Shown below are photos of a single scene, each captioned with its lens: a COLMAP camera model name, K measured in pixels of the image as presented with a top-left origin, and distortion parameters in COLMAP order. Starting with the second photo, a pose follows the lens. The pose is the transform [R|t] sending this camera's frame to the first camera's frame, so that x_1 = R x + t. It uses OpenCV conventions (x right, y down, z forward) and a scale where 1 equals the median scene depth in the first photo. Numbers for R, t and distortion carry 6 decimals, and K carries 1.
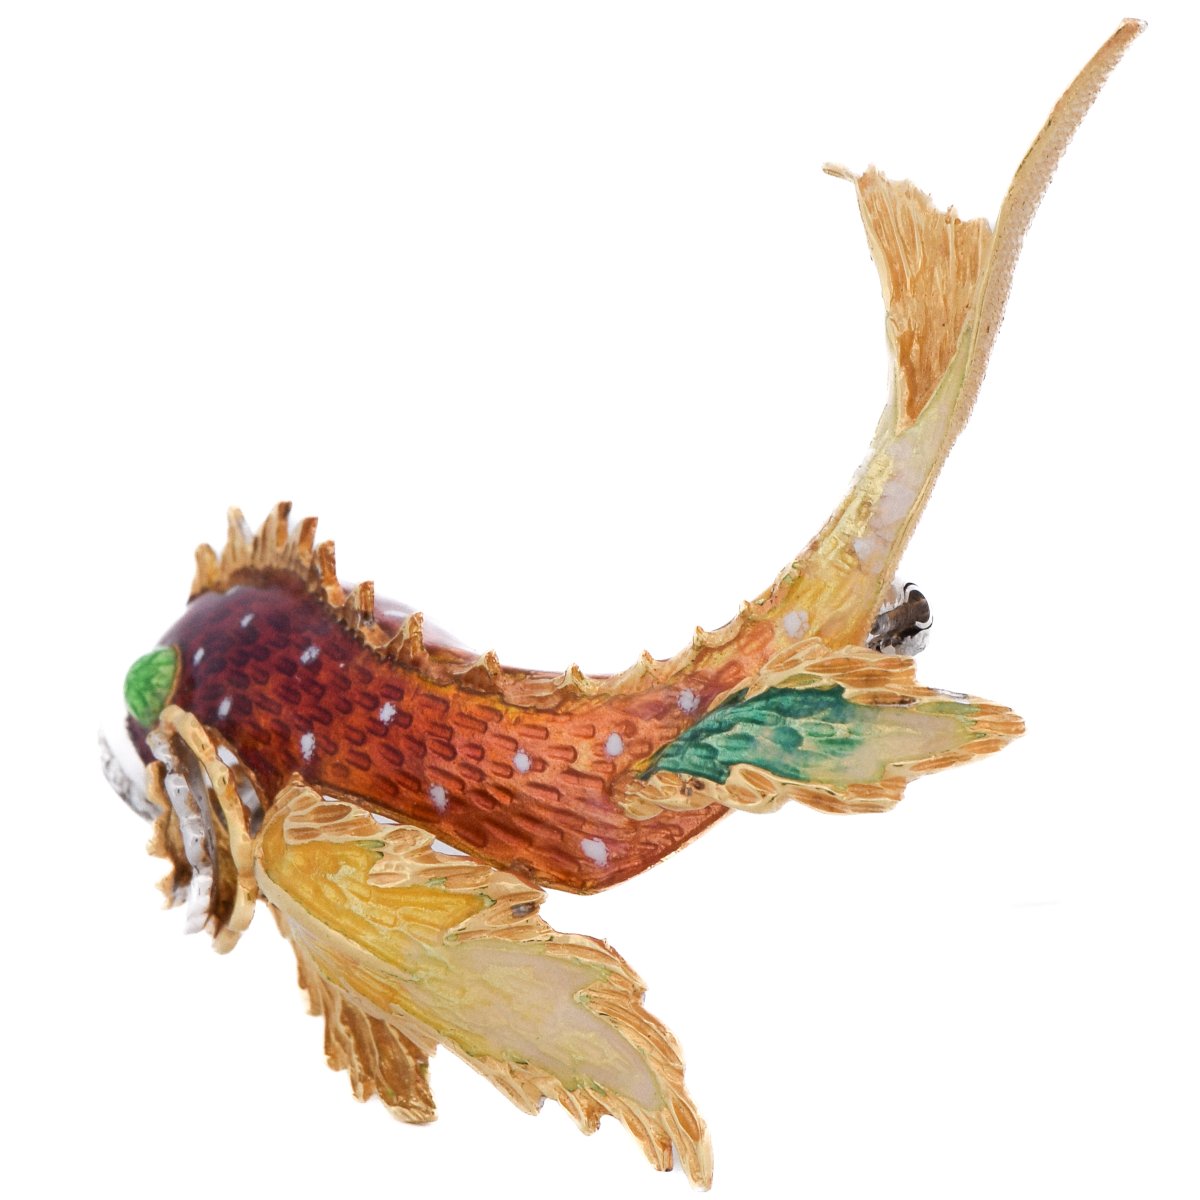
lens RADIAL K [[4325.4, 0, 599.8], [0, 4325.4, 601.7], [0, 0, 1]] dist [0.044846, 0.000000]
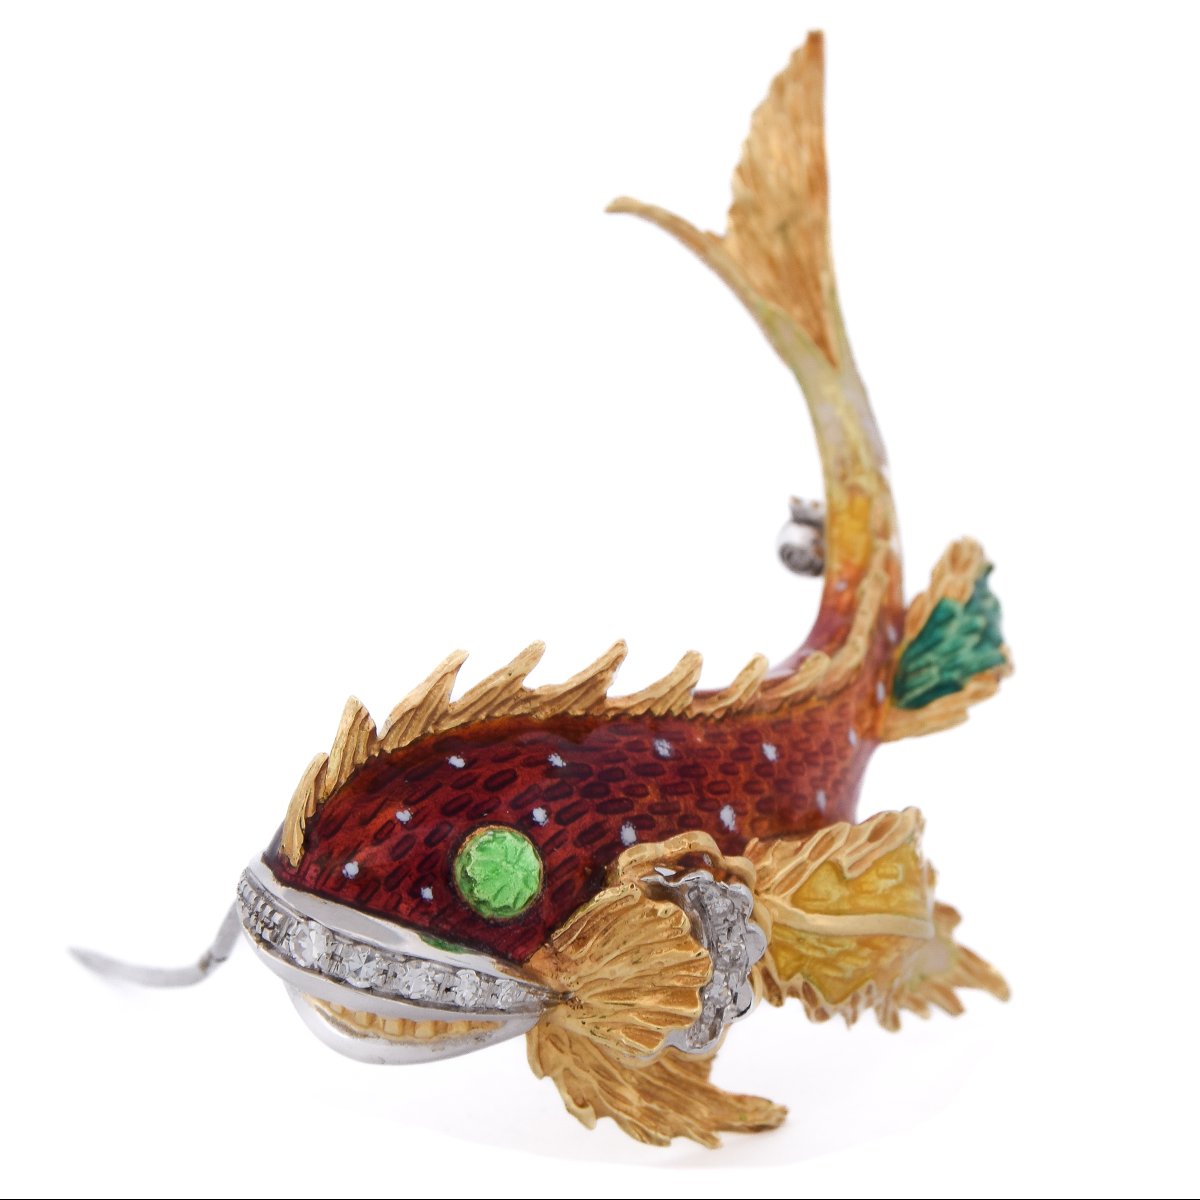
lens RADIAL K [[4325.4, 0, 599.1], [0, 4325.4, 600.6], [0, 0, 1]] dist [0.044846, 0.000000]
pose [[-0.086934, -0.220417, 0.971524, -1.058007], [0.220816, 0.946694, 0.234543, -0.265426], [-0.971433, 0.234918, -0.033628, 1.052685]]
